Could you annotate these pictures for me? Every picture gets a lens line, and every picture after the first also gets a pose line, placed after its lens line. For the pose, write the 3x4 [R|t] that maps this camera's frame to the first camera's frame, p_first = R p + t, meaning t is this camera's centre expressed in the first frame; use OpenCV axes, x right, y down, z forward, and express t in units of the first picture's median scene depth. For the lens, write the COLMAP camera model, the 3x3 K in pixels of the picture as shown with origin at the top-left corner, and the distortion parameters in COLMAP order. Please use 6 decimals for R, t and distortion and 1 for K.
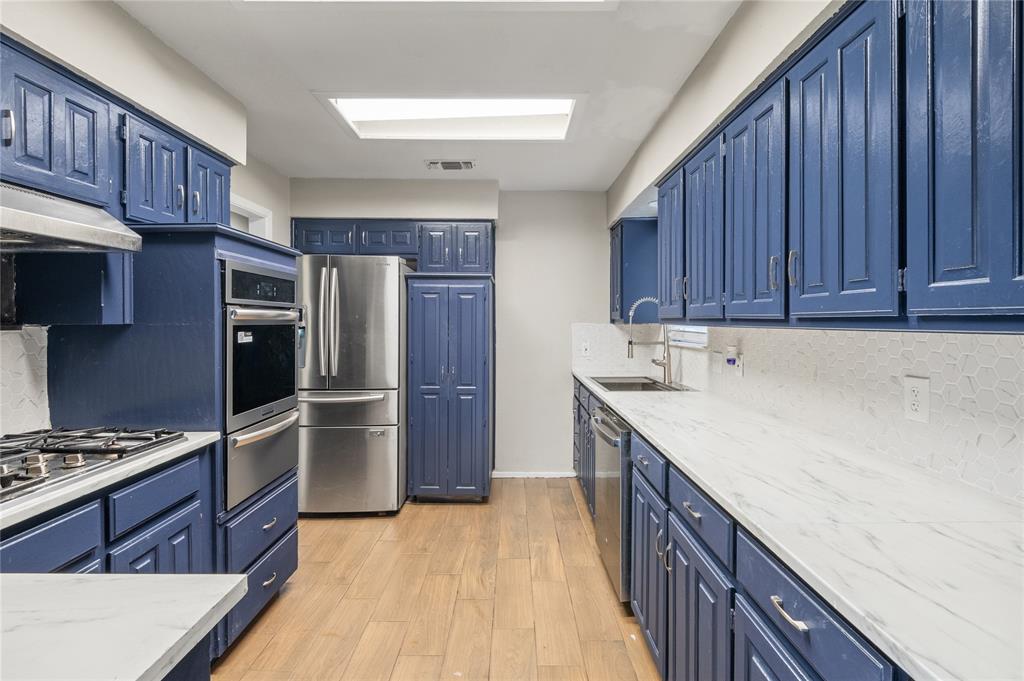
lens RADIAL K [[477.7, 0, 512.2], [0, 477.7, 320.9], [0, 0, 1]] dist [0.001417, -0.000103]
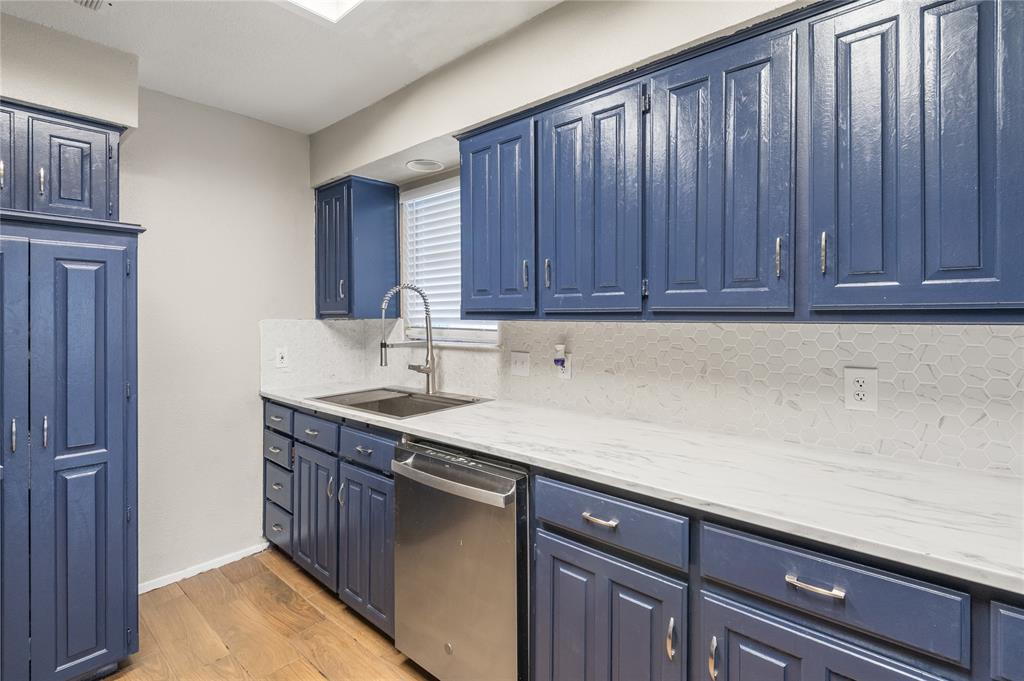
lens RADIAL K [[483.9, 0, 512.3], [0, 483.9, 315.6], [0, 0, 1]] dist [0.011946, -0.012216]
pose [[0.662599, -0.003628, 0.748966, -0.252559], [0.004063, 0.999991, 0.001250, -0.000098], [-0.748963, 0.002215, 0.662608, 0.498152]]
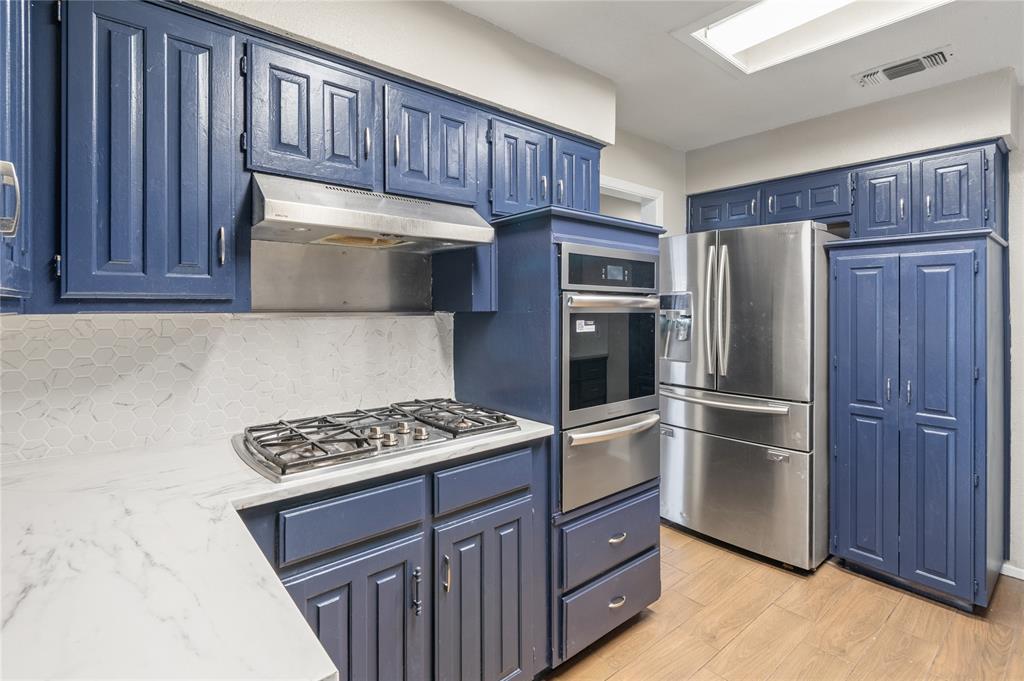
lens RADIAL K [[484.7, 0, 513.0], [0, 484.7, 306.8], [0, 0, 1]] dist [0.018358, -0.011625]
pose [[0.645167, -0.003068, -0.764035, 0.049982], [-0.001502, 0.999985, -0.005284, 0.001626], [0.764040, 0.004556, 0.645153, 0.242817]]
